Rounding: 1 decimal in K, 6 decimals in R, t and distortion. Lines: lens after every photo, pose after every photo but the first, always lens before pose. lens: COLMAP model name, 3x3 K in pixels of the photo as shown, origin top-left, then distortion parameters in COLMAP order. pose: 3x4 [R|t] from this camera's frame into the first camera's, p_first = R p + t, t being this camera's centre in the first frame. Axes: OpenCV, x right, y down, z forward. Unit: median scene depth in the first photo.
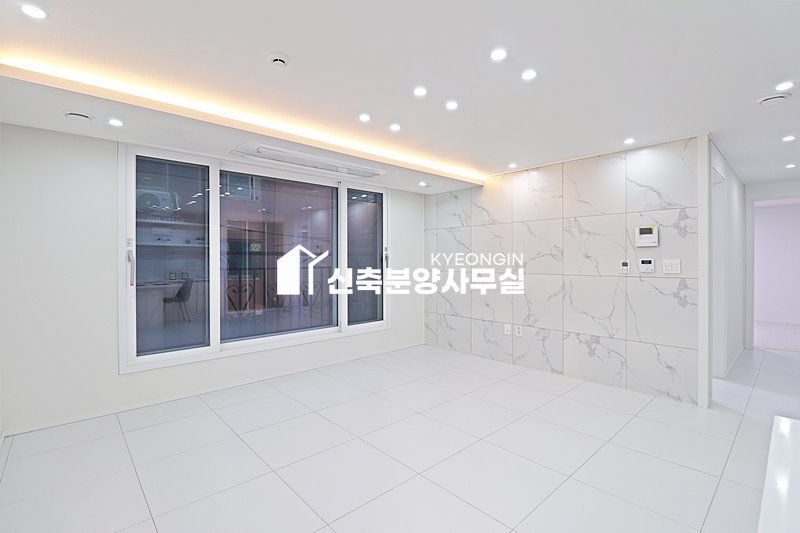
lens RADIAL K [[370.0, 0, 395.8], [0, 370.0, 262.1], [0, 0, 1]] dist [-0.011164, -0.007538]
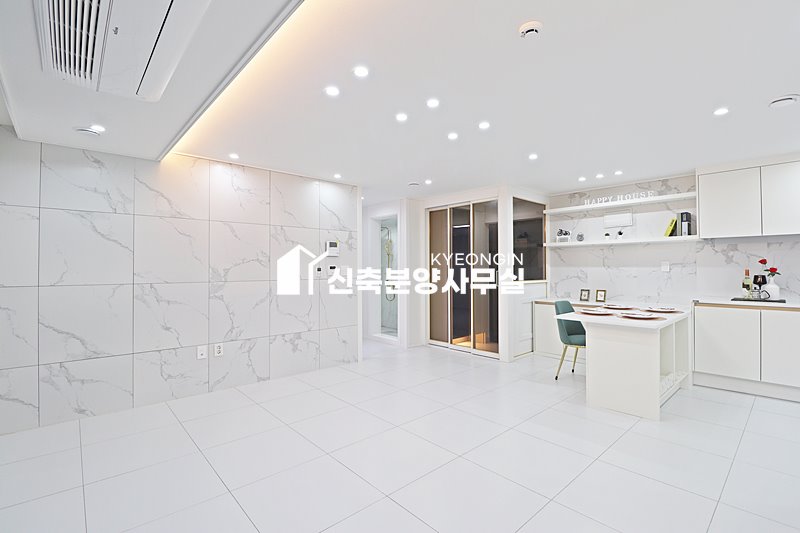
lens RADIAL K [[370.0, 0, 397.0], [0, 370.0, 260.4], [0, 0, 1]] dist [-0.011164, -0.007538]
pose [[-0.009177, 0.016706, 0.999818, -0.532689], [0.003338, 0.999855, -0.016676, -0.002907], [-0.999952, 0.003184, -0.009231, 0.616535]]
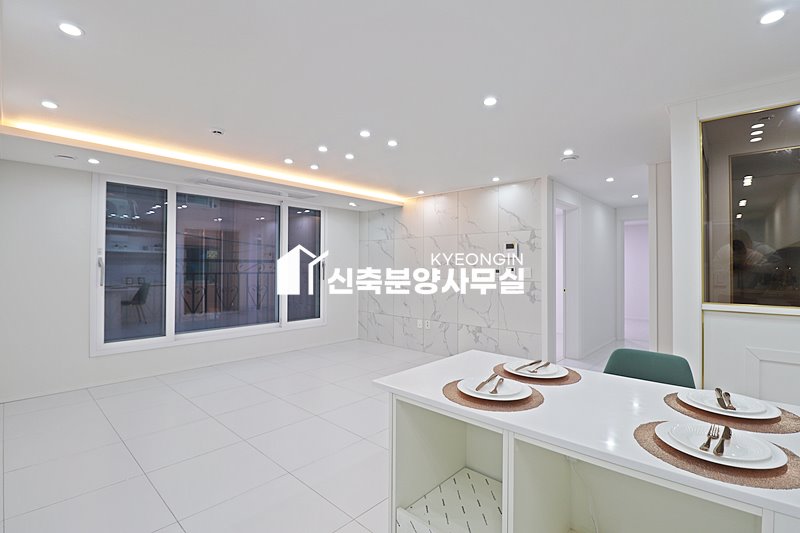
lens RADIAL K [[370.0, 0, 395.8], [0, 370.0, 262.7], [0, 0, 1]] dist [-0.011164, -0.007538]
pose [[0.995958, 0.007028, 0.089540, 0.117617], [-0.005464, 0.999828, -0.017699, 0.000800], [-0.089649, 0.017138, 0.995826, -0.234583]]
